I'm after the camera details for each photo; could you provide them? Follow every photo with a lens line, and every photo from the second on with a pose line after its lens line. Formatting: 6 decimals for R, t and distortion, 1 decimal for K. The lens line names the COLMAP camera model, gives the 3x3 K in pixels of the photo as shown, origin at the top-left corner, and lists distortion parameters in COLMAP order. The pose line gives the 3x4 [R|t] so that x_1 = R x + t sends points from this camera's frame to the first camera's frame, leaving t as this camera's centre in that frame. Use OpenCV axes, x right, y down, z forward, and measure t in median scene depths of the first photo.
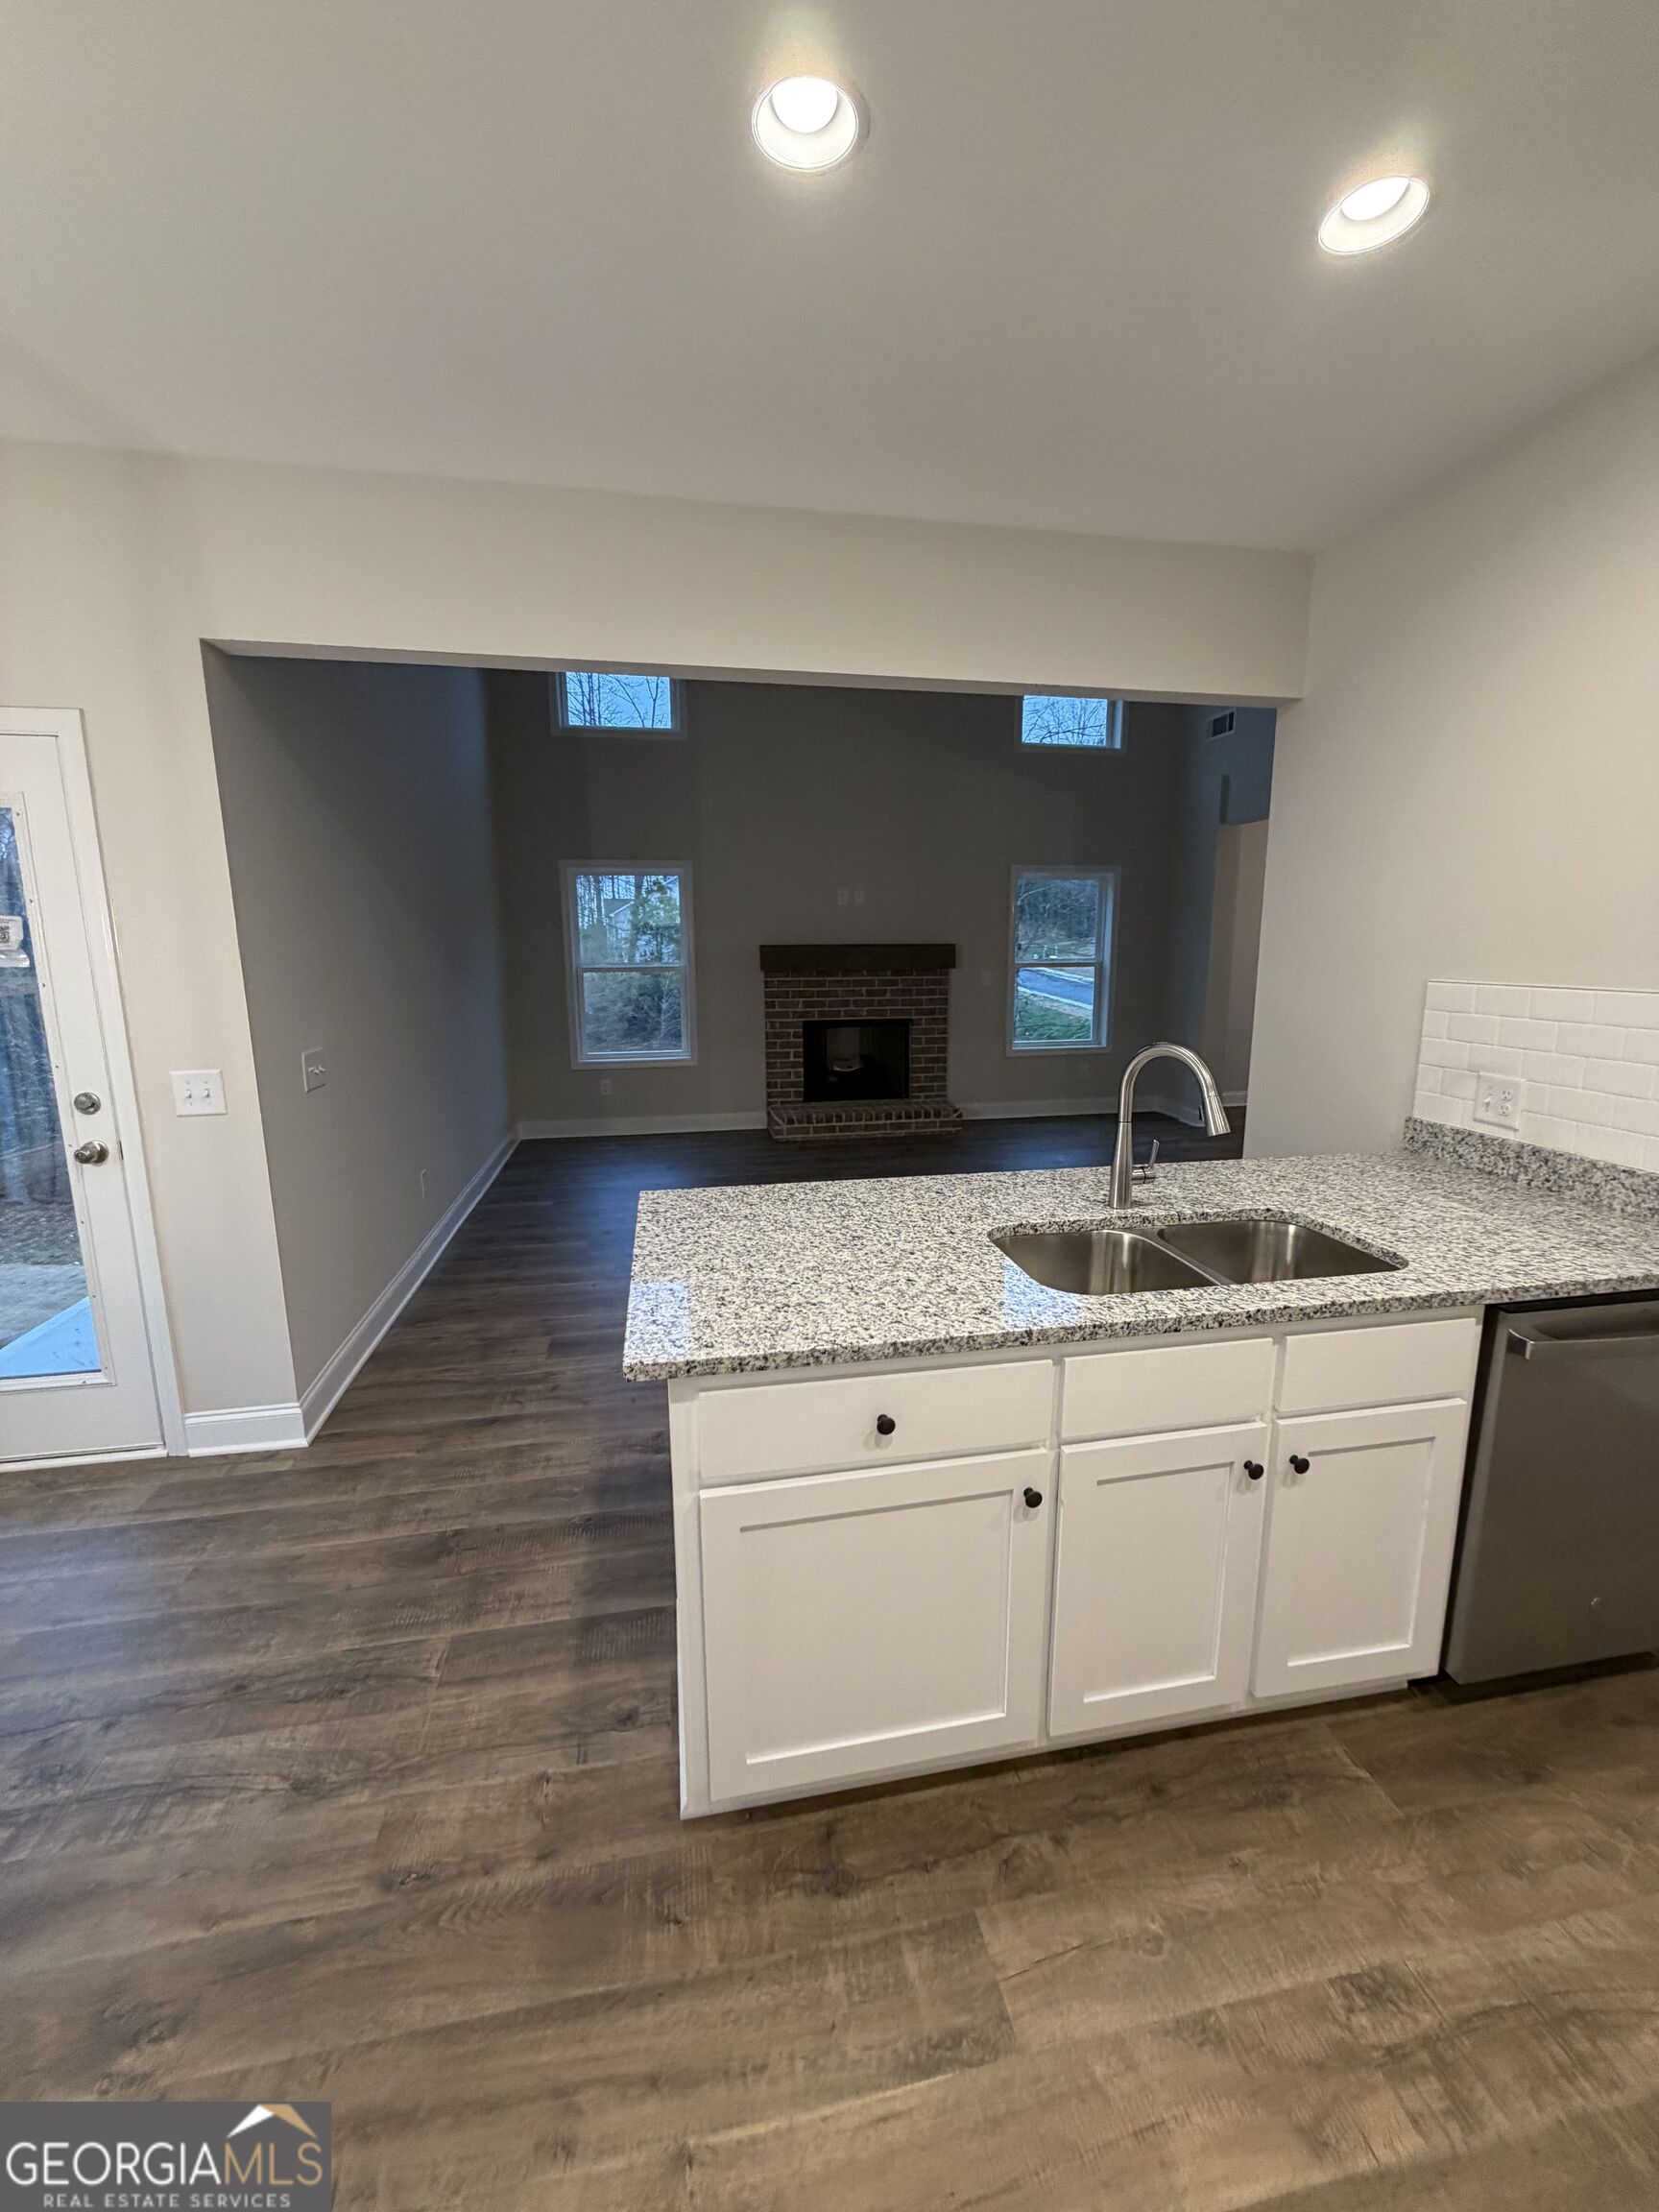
lens RADIAL K [[881.6, 0, 831.2], [0, 881.6, 1101.7], [0, 0, 1]] dist [-0.000244, -0.000359]
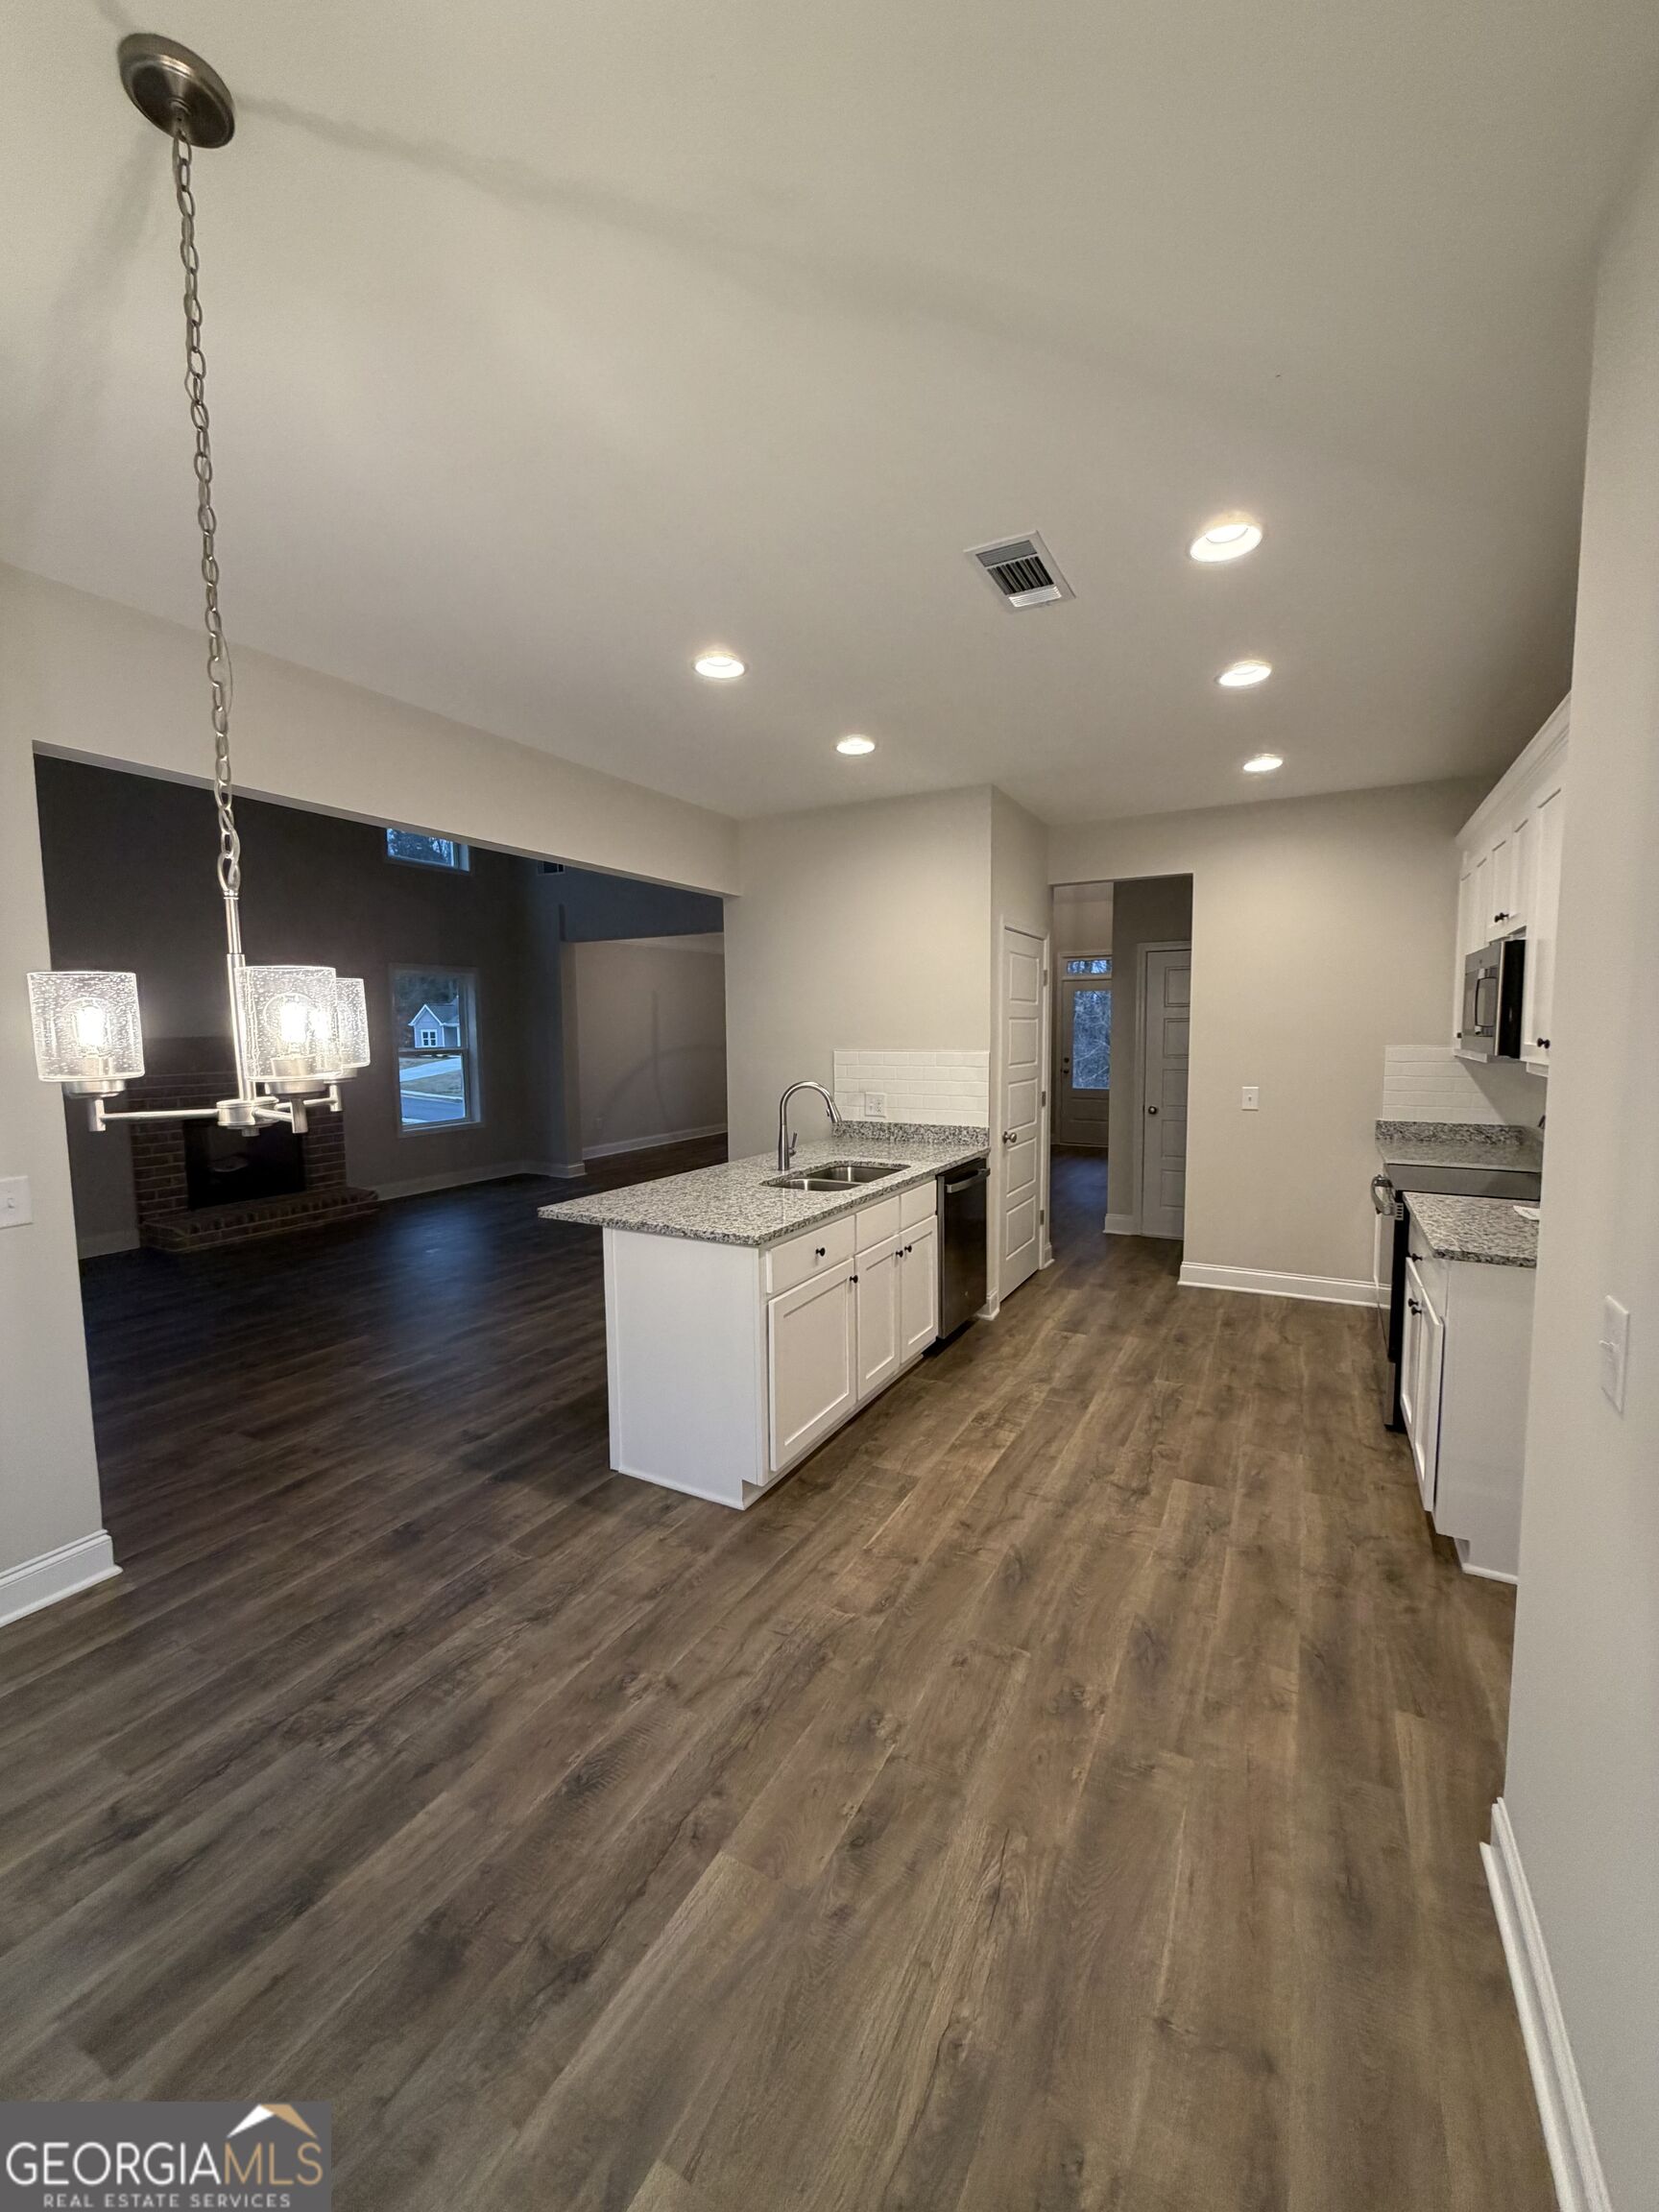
lens RADIAL K [[884.4, 0, 833.7], [0, 884.4, 1097.5], [0, 0, 1]] dist [-0.000694, -0.000645]
pose [[0.630626, -0.064811, 0.773376, -0.887508], [0.144302, 0.988922, -0.034793, 0.038007], [-0.762553, 0.133541, 0.632992, -0.259800]]
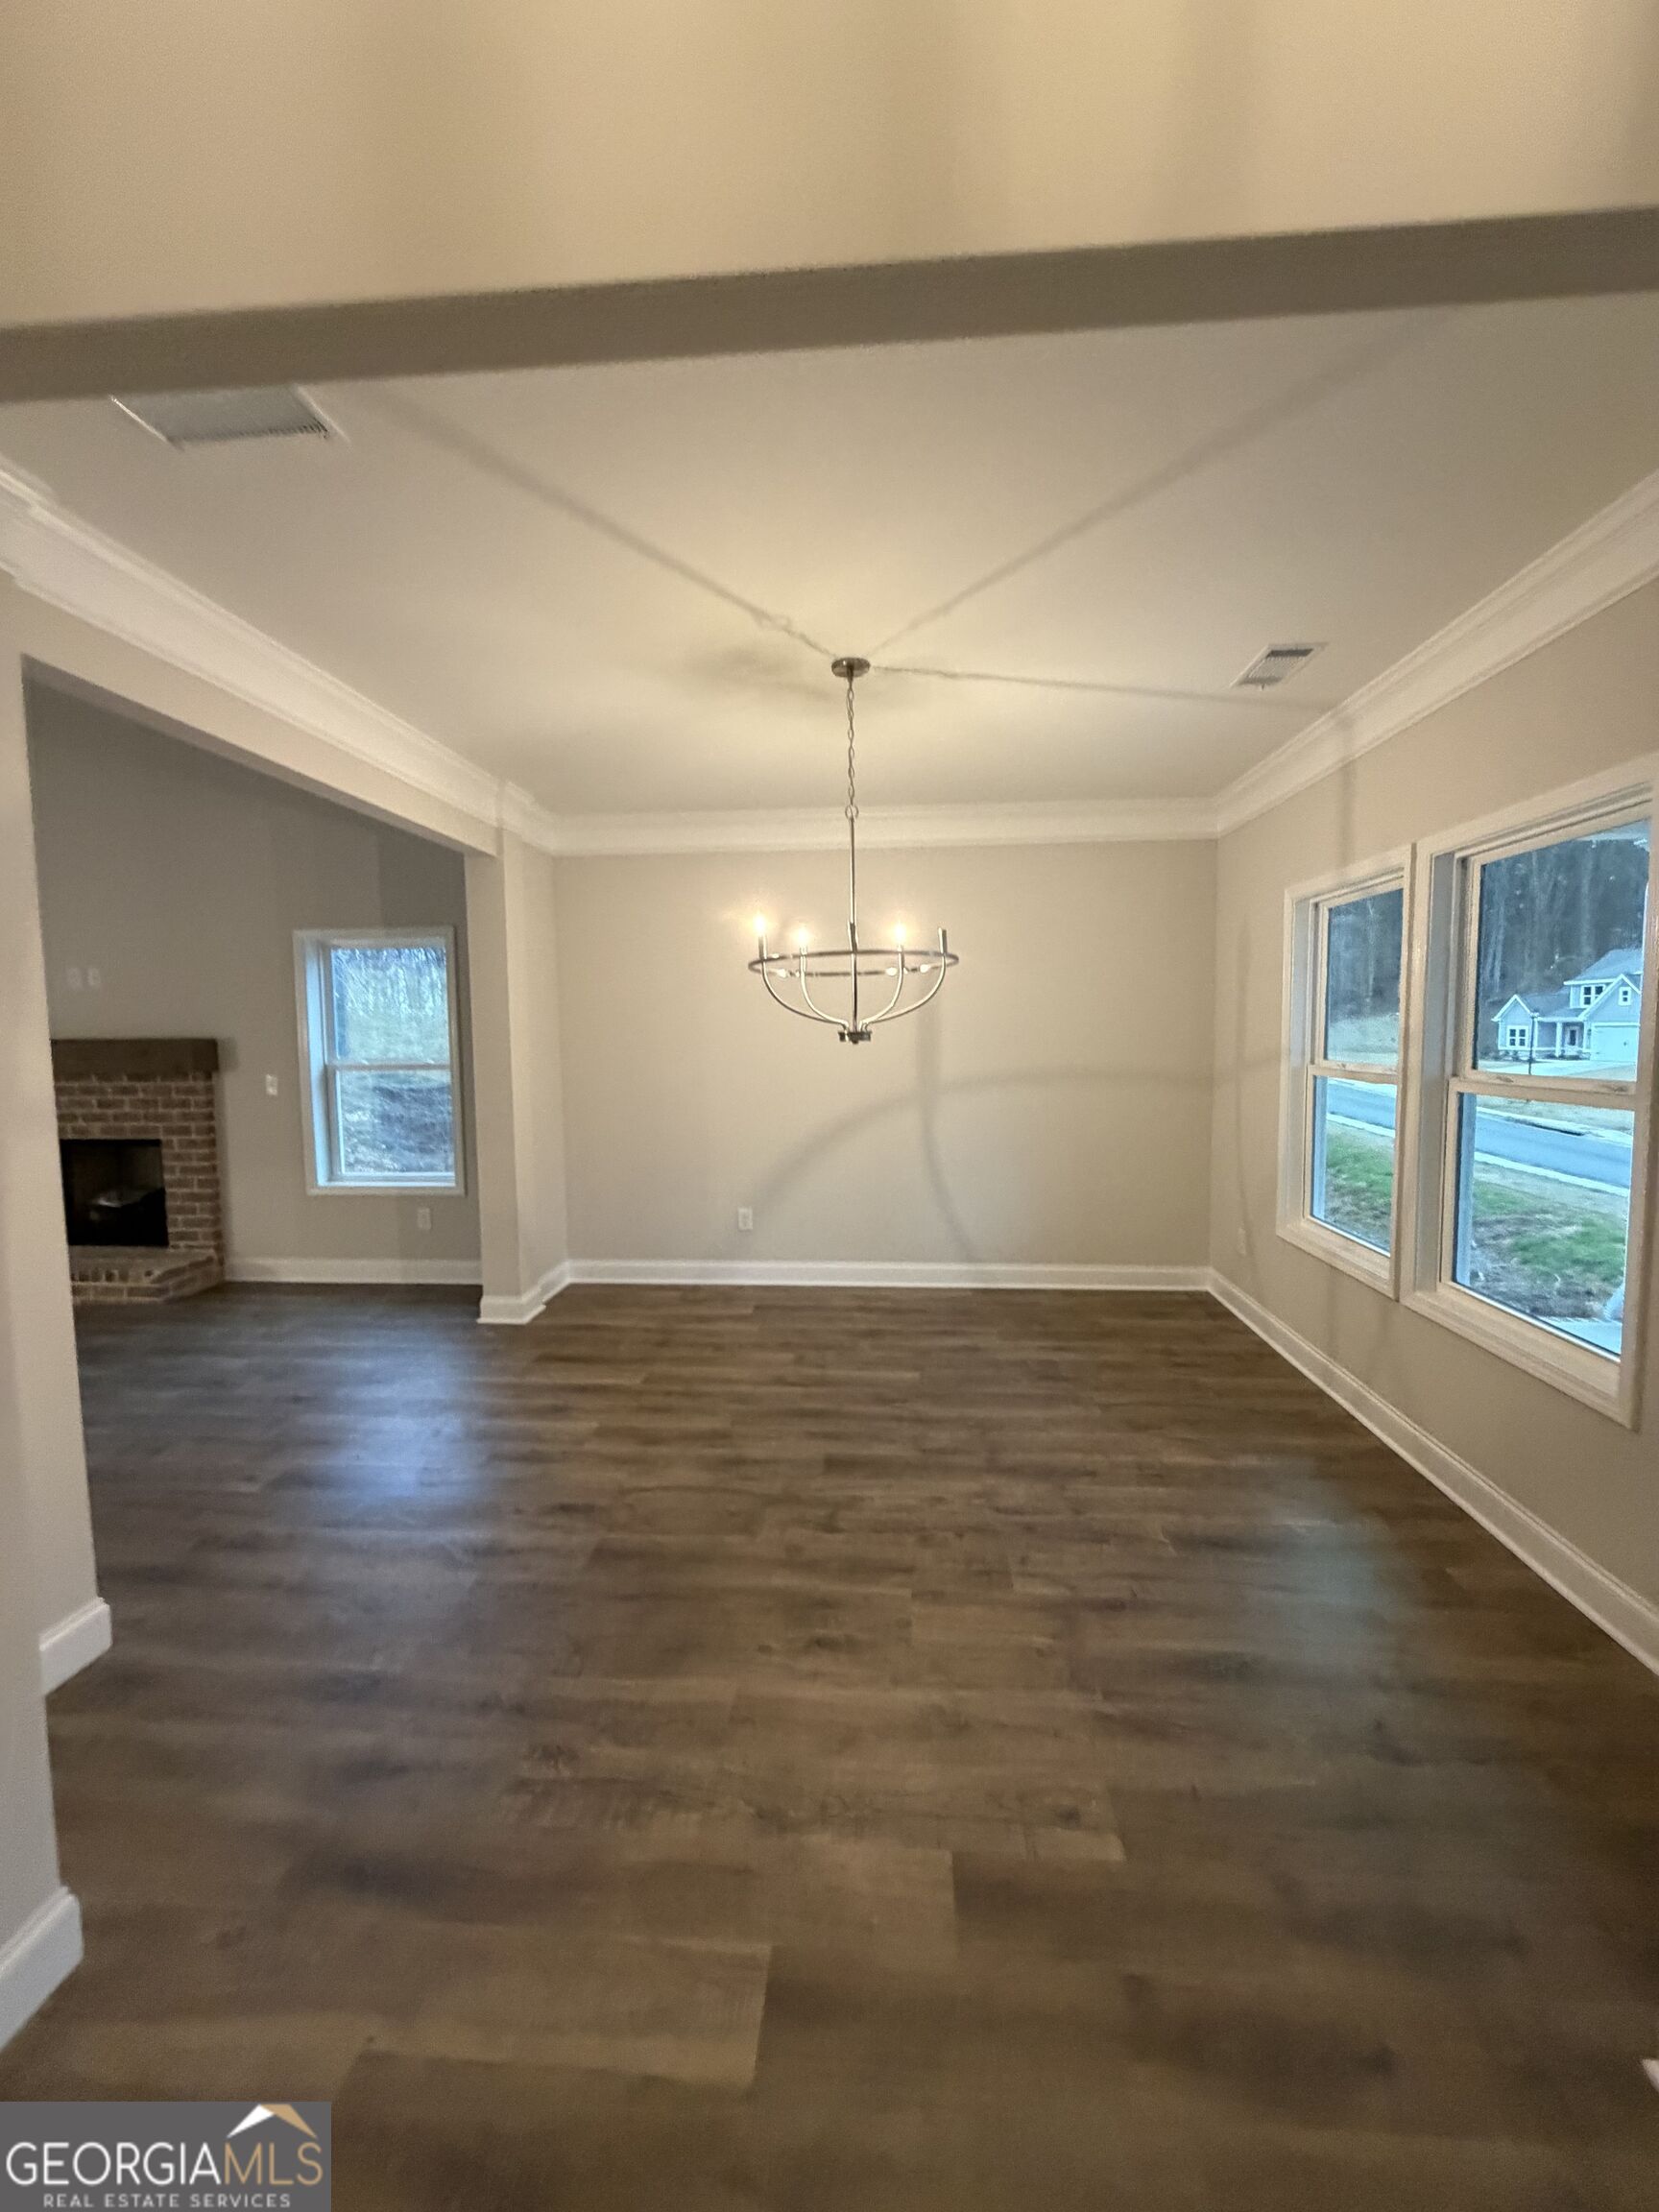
lens RADIAL K [[881.6, 0, 831.2], [0, 881.6, 1101.7], [0, 0, 1]] dist [-0.000244, -0.000359]
pose [[0.963044, 0.016687, -0.268825, 2.406883], [-0.042957, 0.994819, -0.092138, -0.238899], [0.265895, 0.100281, 0.958772, 1.291669]]
